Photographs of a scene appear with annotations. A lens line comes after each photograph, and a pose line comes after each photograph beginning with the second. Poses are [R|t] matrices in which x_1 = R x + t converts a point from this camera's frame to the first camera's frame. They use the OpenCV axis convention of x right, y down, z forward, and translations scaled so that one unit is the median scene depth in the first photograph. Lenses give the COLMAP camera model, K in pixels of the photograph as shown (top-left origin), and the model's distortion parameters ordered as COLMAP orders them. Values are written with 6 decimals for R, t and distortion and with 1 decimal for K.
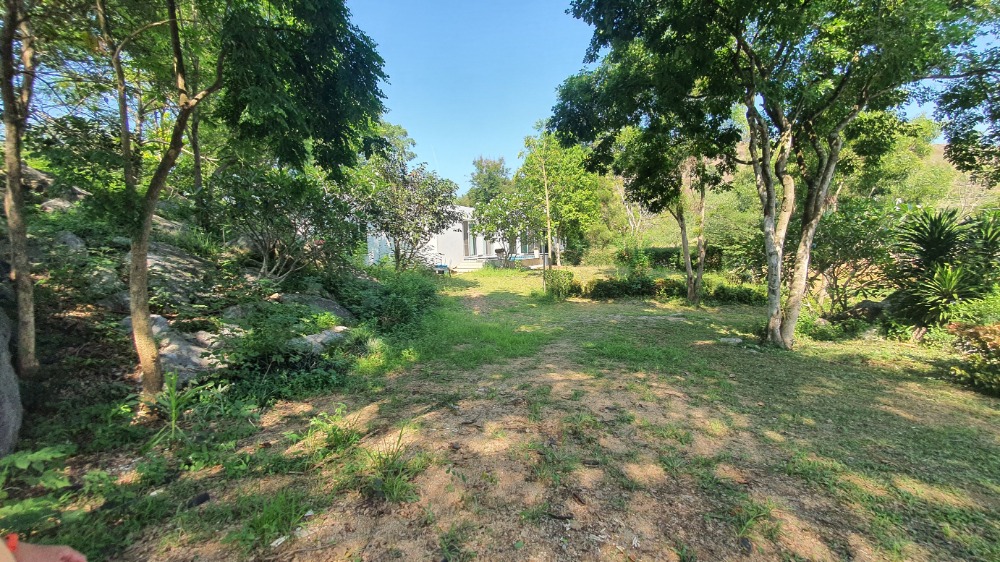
lens RADIAL K [[397.5, 0, 501.9], [0, 397.5, 278.8], [0, 0, 1]] dist [-0.000904, -0.000143]
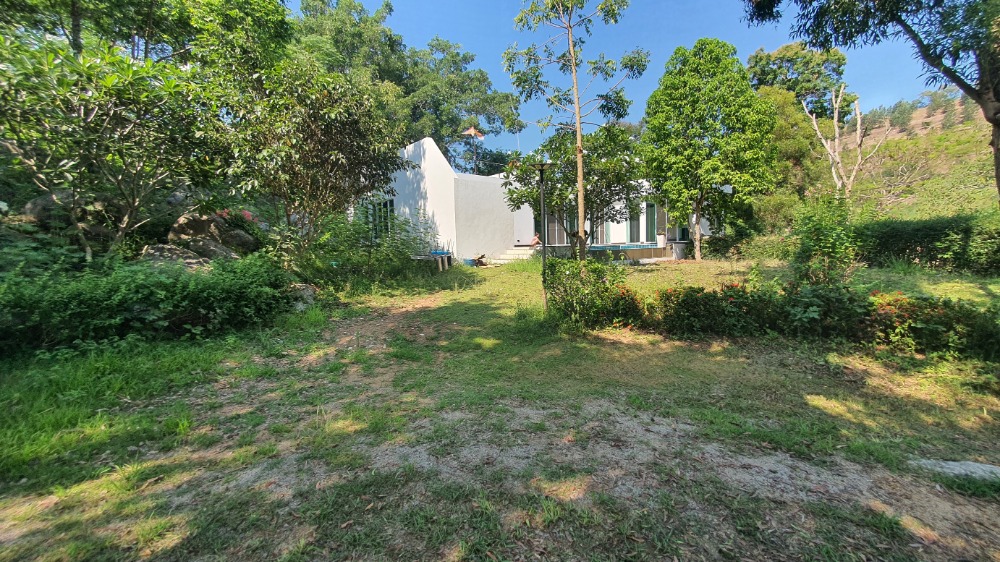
lens RADIAL K [[397.5, 0, 497.4], [0, 397.5, 280.6], [0, 0, 1]] dist [-0.000904, -0.000143]
pose [[0.907201, 0.042029, -0.418593, 0.151393], [-0.034381, 0.999076, 0.025801, -0.006093], [0.419290, -0.009015, 0.907808, 0.357666]]
